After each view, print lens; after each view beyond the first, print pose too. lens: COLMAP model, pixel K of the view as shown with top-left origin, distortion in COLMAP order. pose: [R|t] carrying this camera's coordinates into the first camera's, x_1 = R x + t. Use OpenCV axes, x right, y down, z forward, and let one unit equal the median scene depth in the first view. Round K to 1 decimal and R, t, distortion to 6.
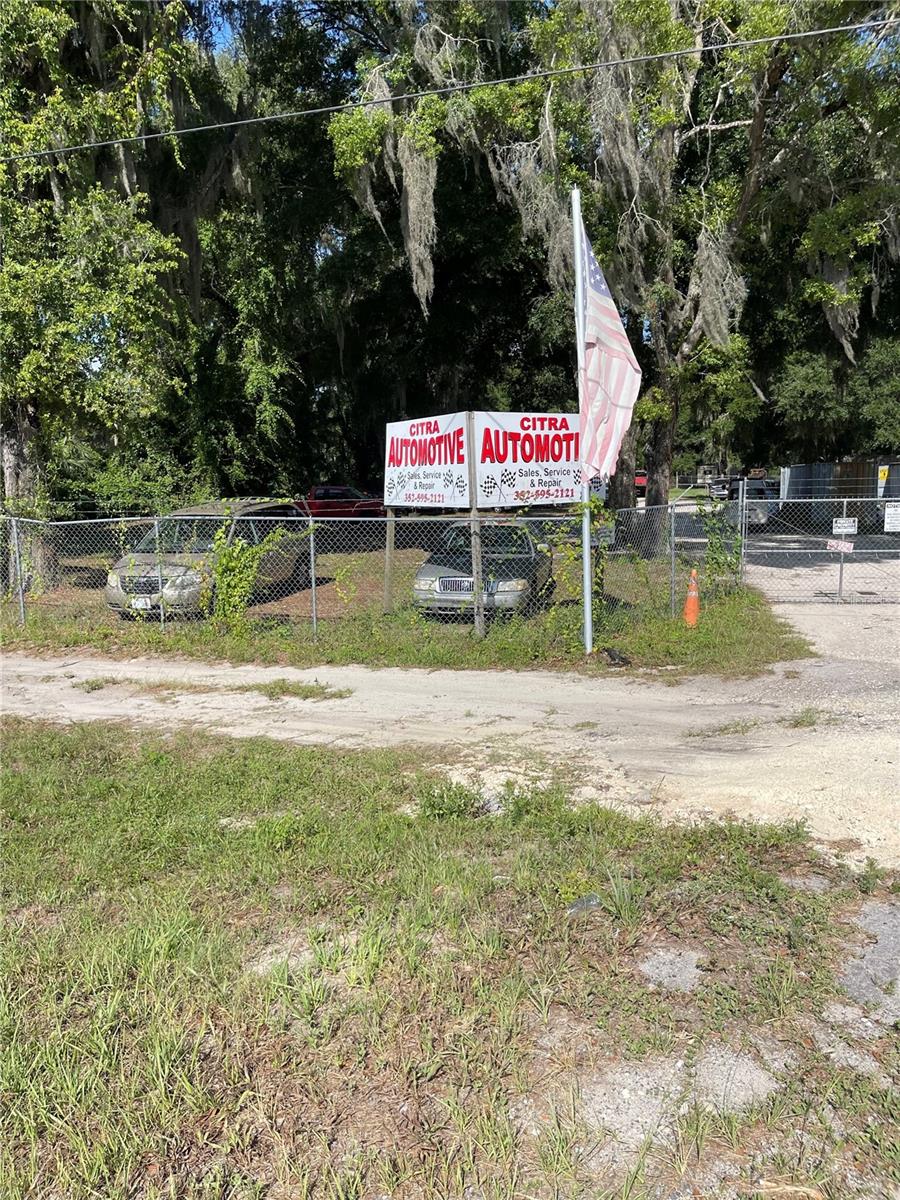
lens RADIAL K [[899.6, 0, 447.0], [0, 899.6, 599.5], [0, 0, 1]] dist [0.049824, -0.074525]
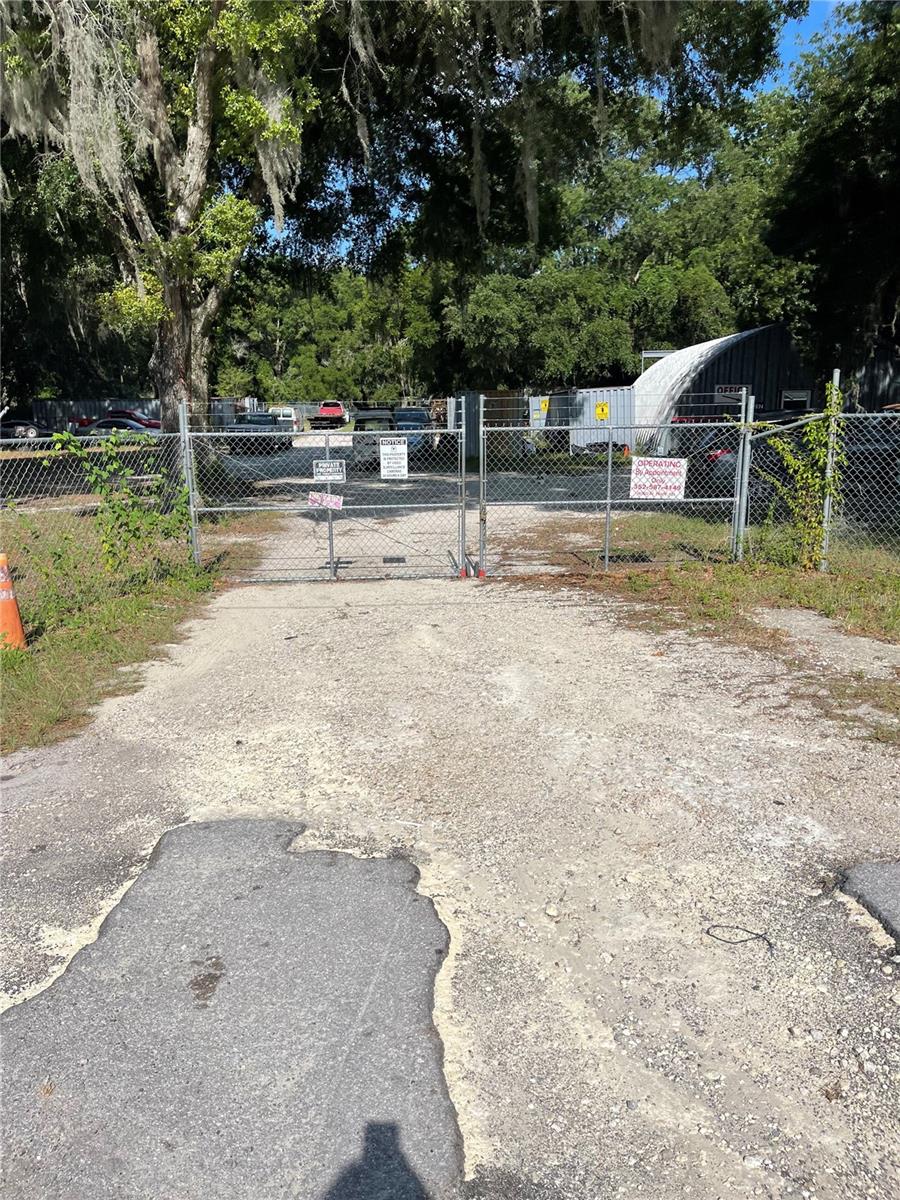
lens RADIAL K [[899.6, 0, 451.6], [0, 899.6, 599.0], [0, 0, 1]] dist [0.049824, -0.074525]
pose [[0.959166, -0.052541, 0.277921, 0.095728], [0.032107, 0.996469, 0.077577, -0.009963], [-0.281016, -0.065486, 0.957466, 0.089111]]
